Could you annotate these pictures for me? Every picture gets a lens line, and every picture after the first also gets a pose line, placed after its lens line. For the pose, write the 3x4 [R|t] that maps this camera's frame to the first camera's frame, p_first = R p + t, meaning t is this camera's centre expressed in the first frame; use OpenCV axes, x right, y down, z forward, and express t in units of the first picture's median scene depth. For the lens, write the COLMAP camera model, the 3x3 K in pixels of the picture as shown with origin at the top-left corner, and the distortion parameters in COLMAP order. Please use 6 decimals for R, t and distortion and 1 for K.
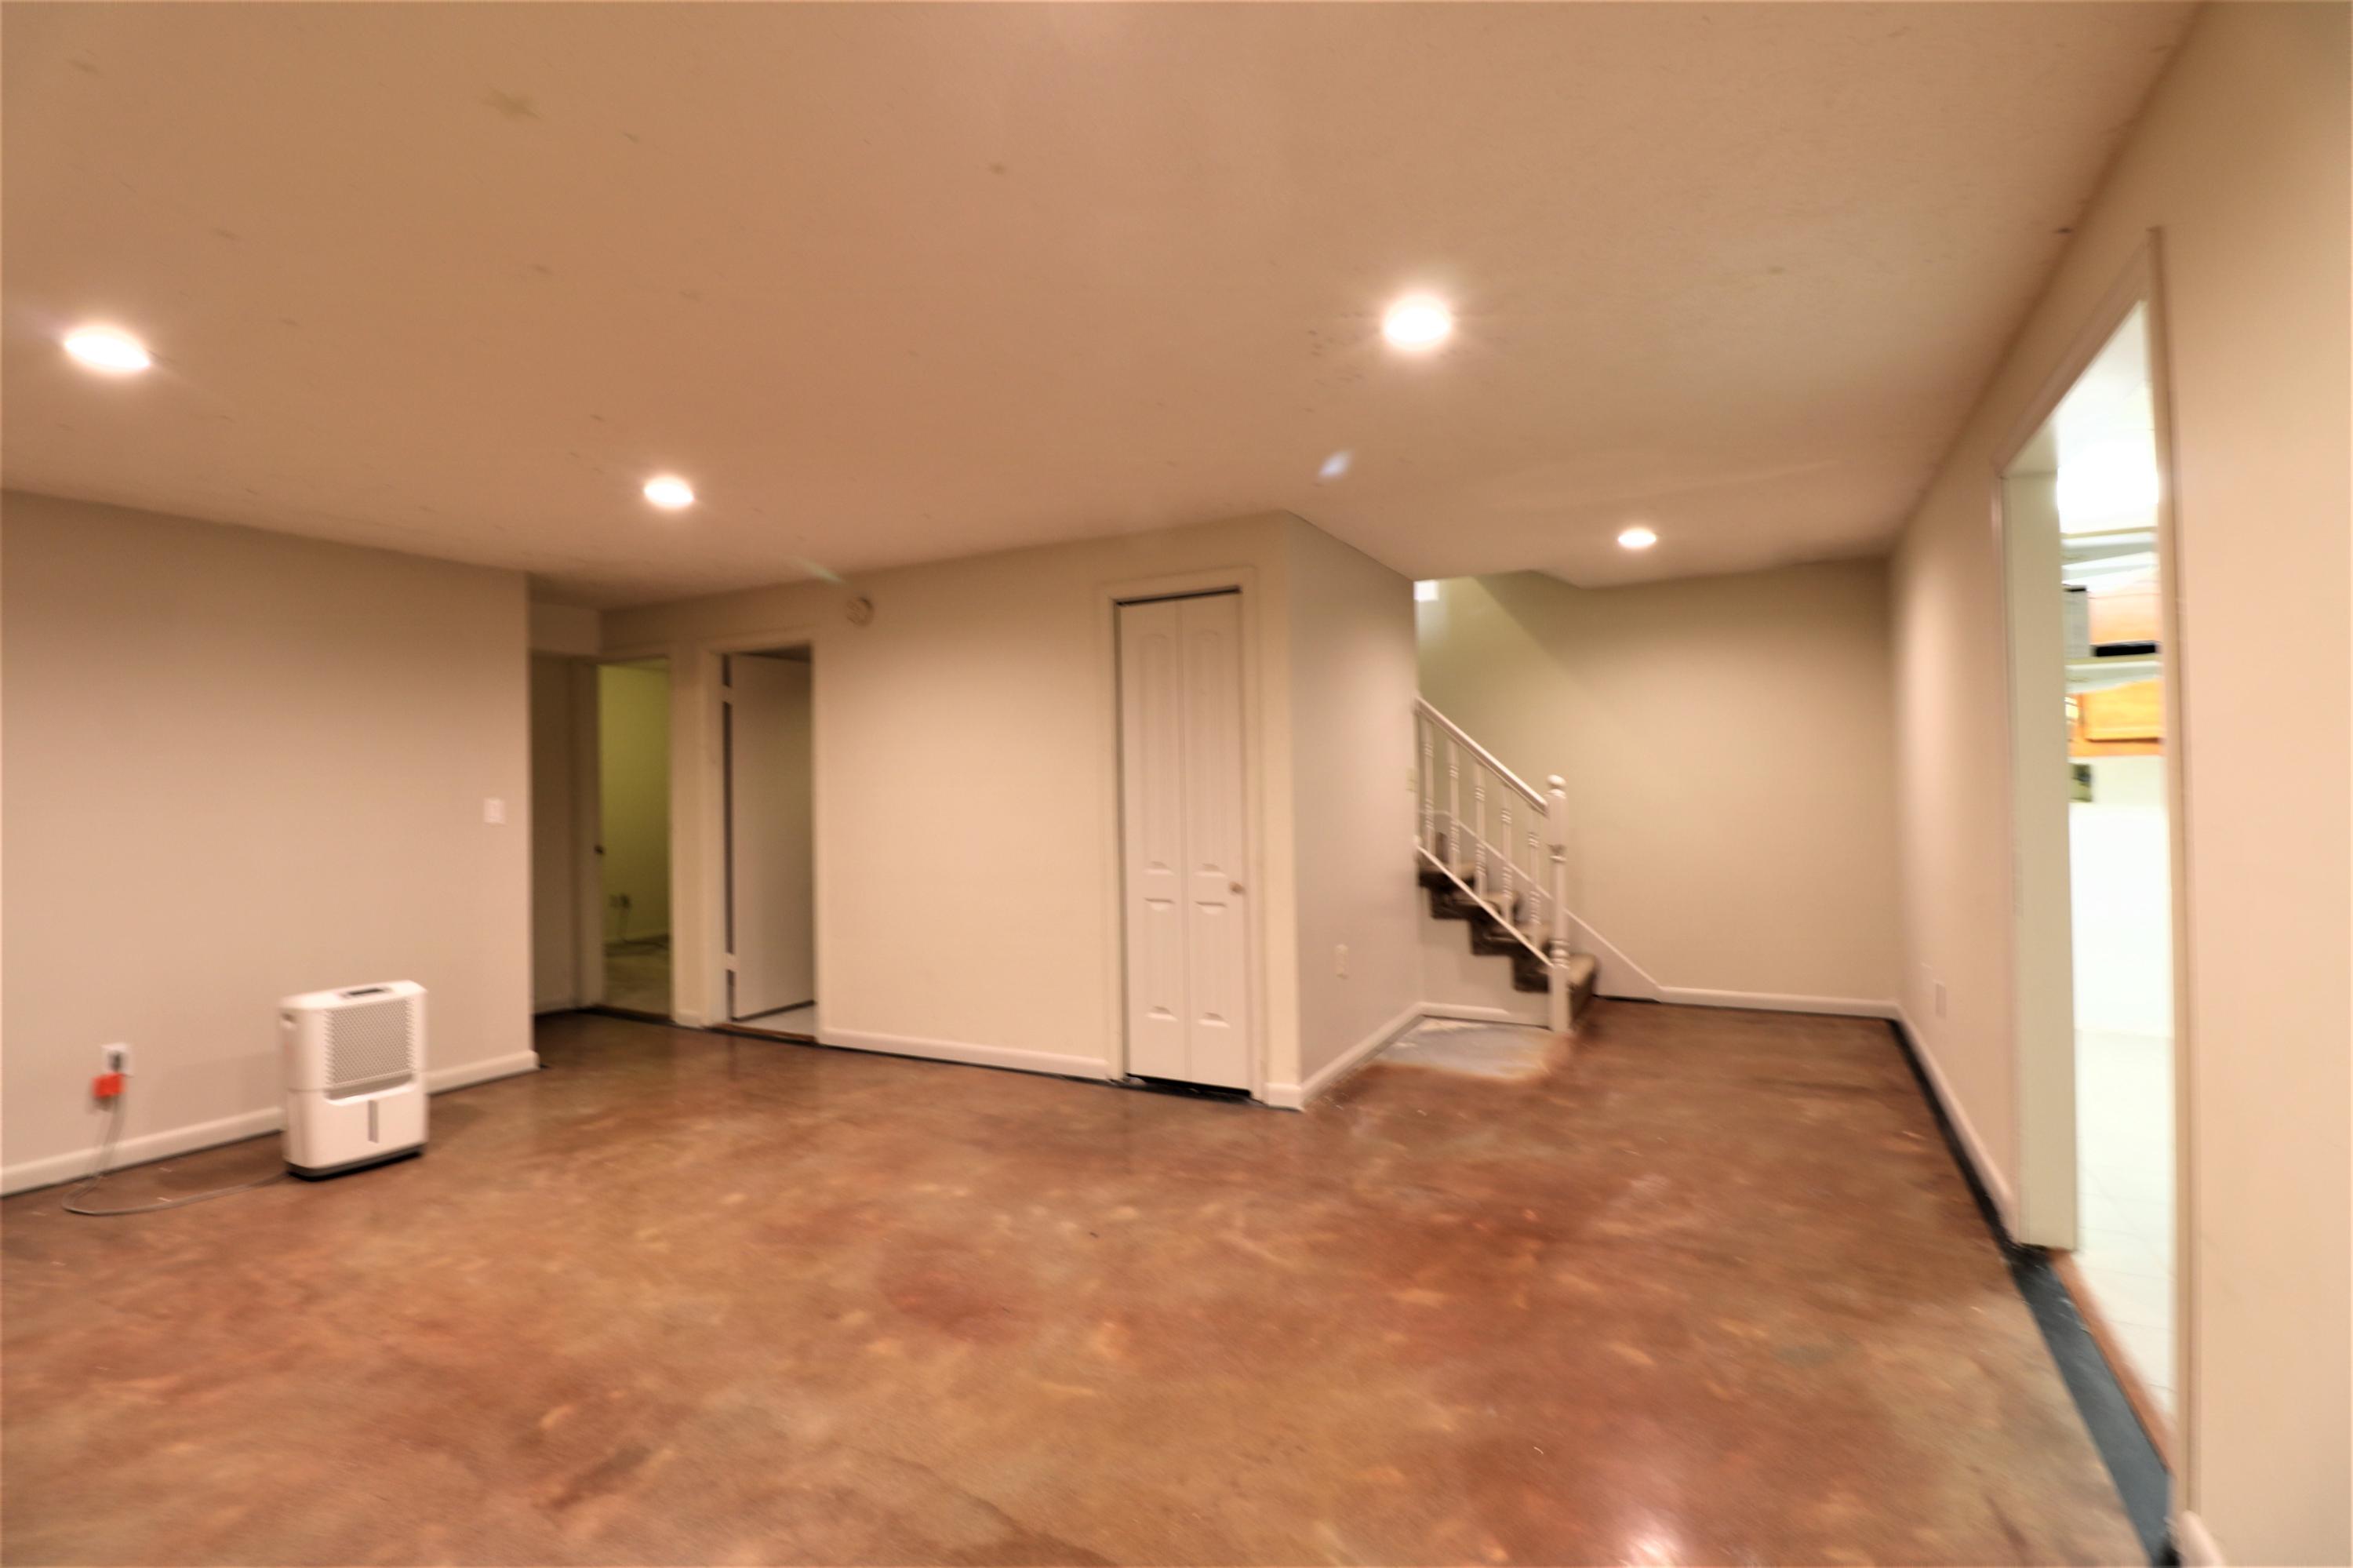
lens RADIAL K [[1084.5, 0, 1175.1], [0, 1084.5, 781.8], [0, 0, 1]] dist [-0.002724, 0.001045]
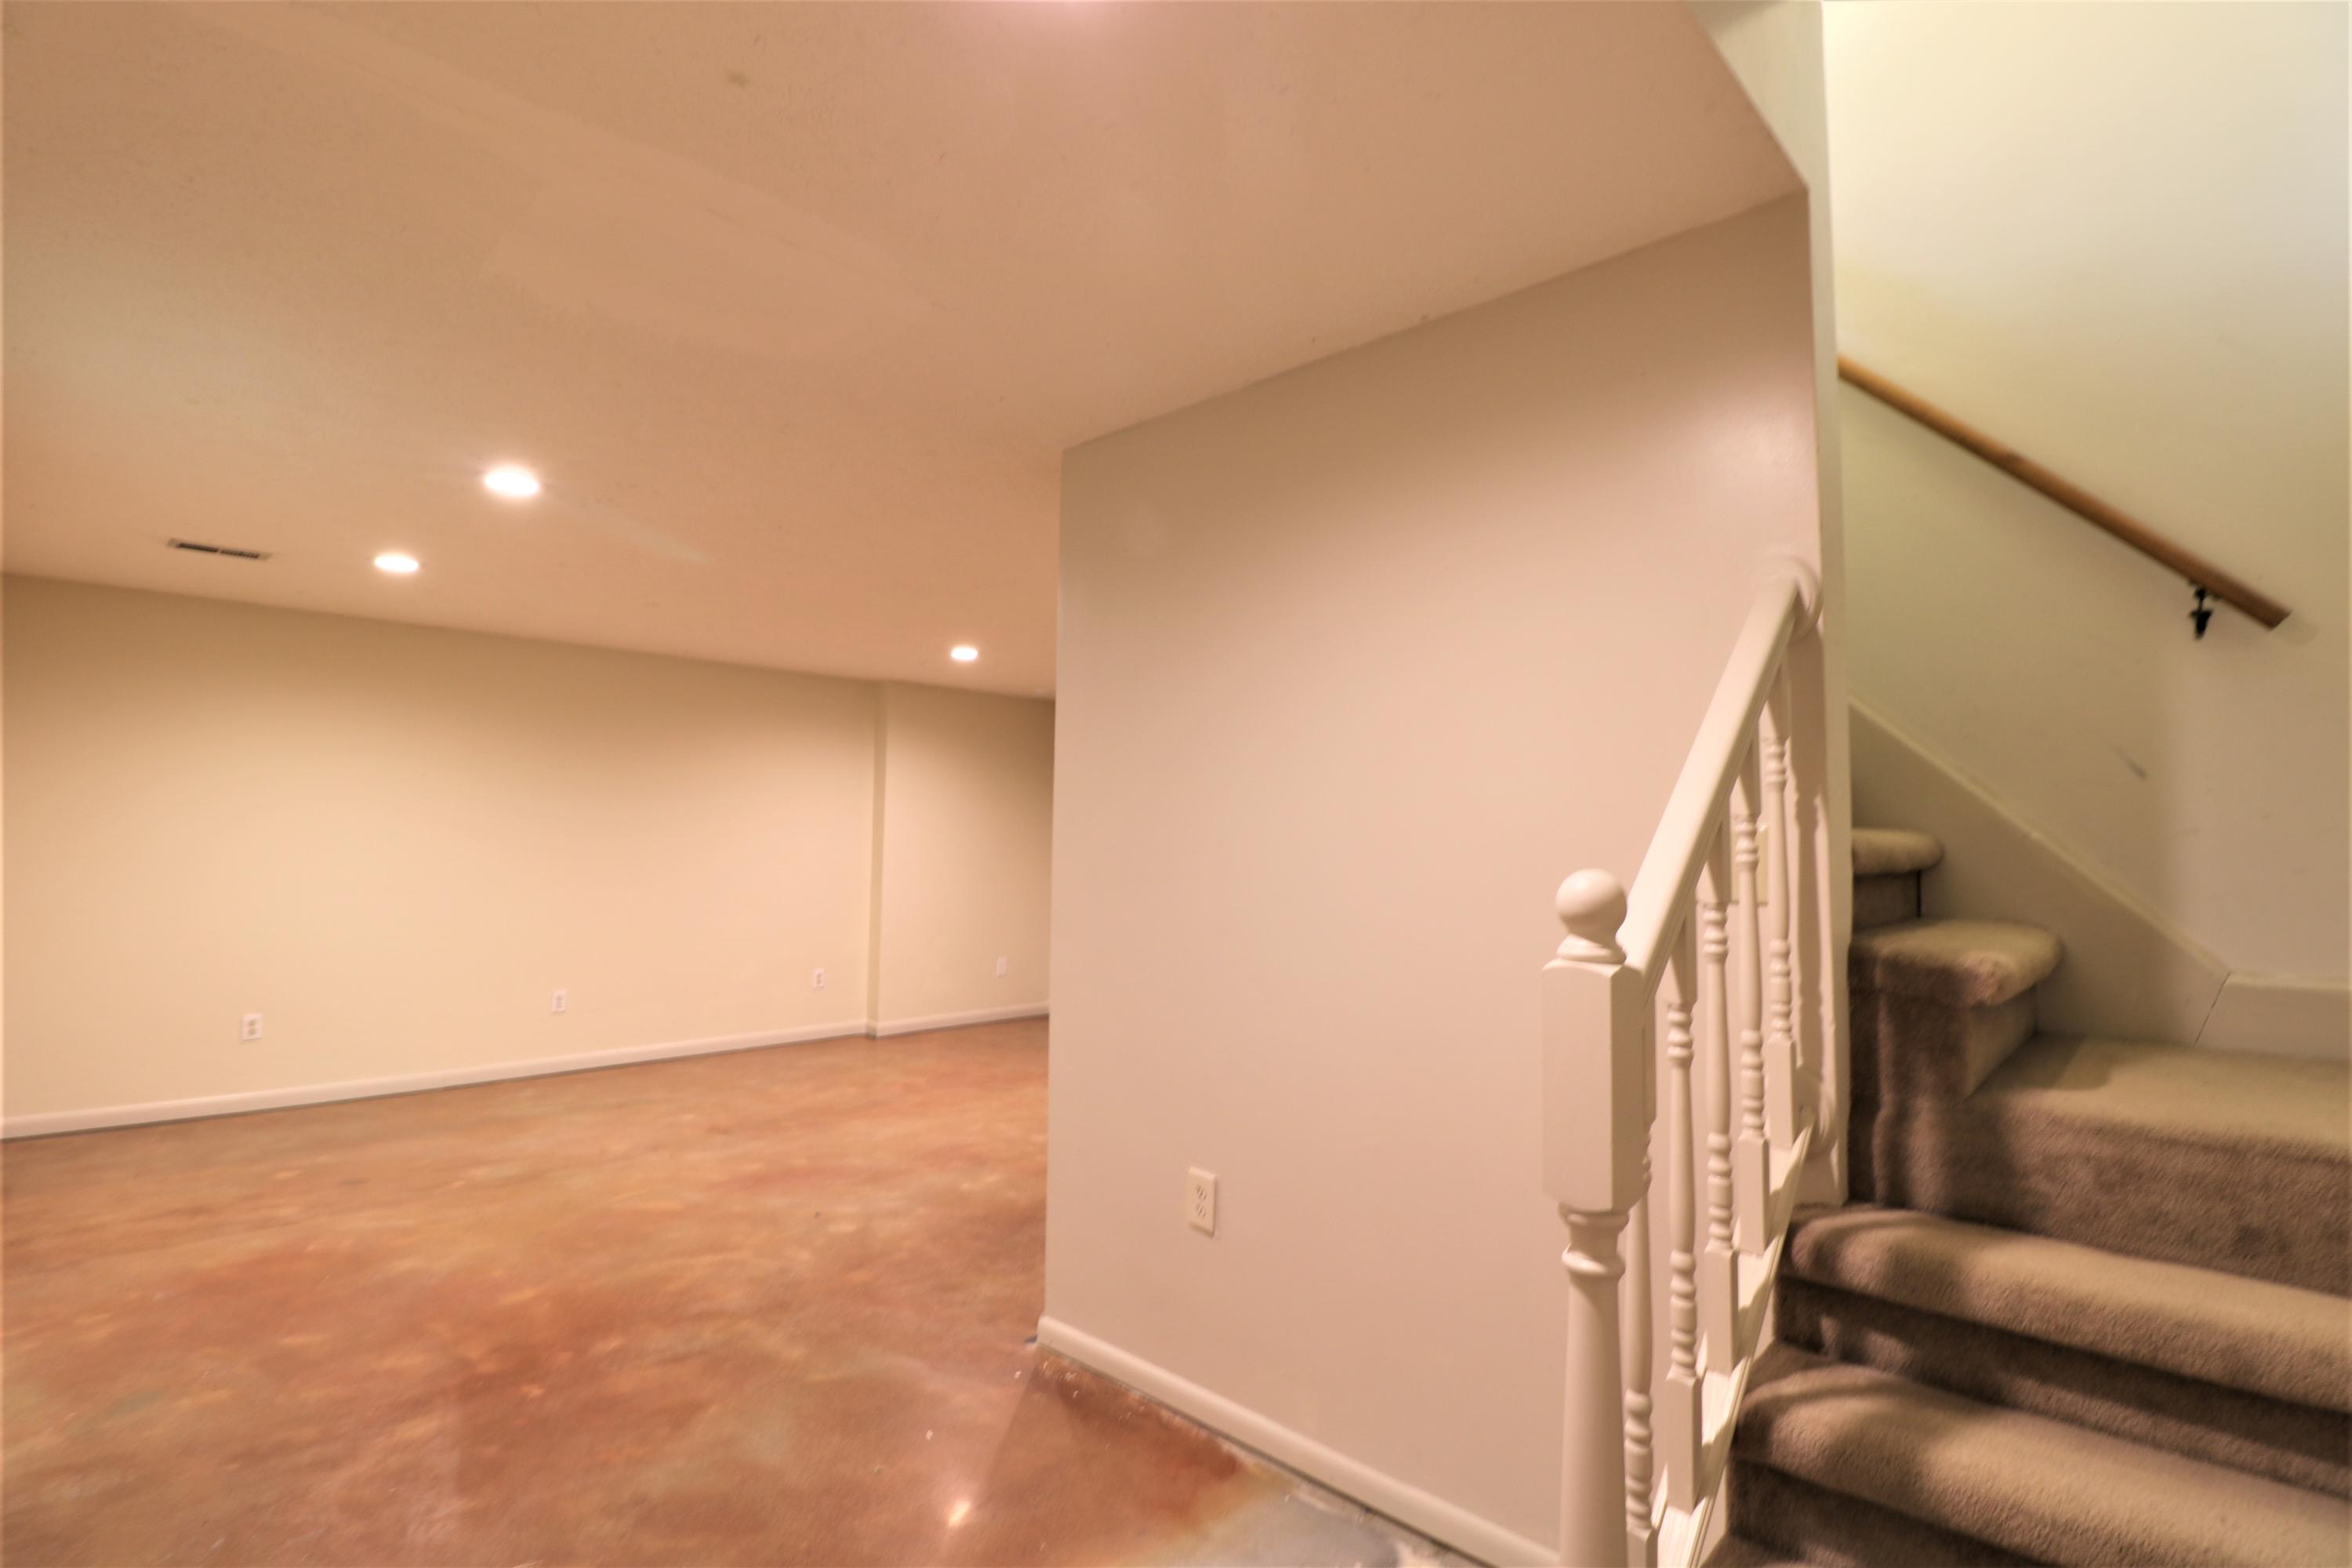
lens RADIAL K [[1084.0, 0, 1175.4], [0, 1084.0, 785.5], [0, 0, 1]] dist [-0.002724, 0.001045]
pose [[-0.259707, -0.021657, -0.965445, 1.066210], [0.004940, 0.999706, -0.023754, -0.043975], [0.965675, -0.010938, -0.259524, 1.788238]]
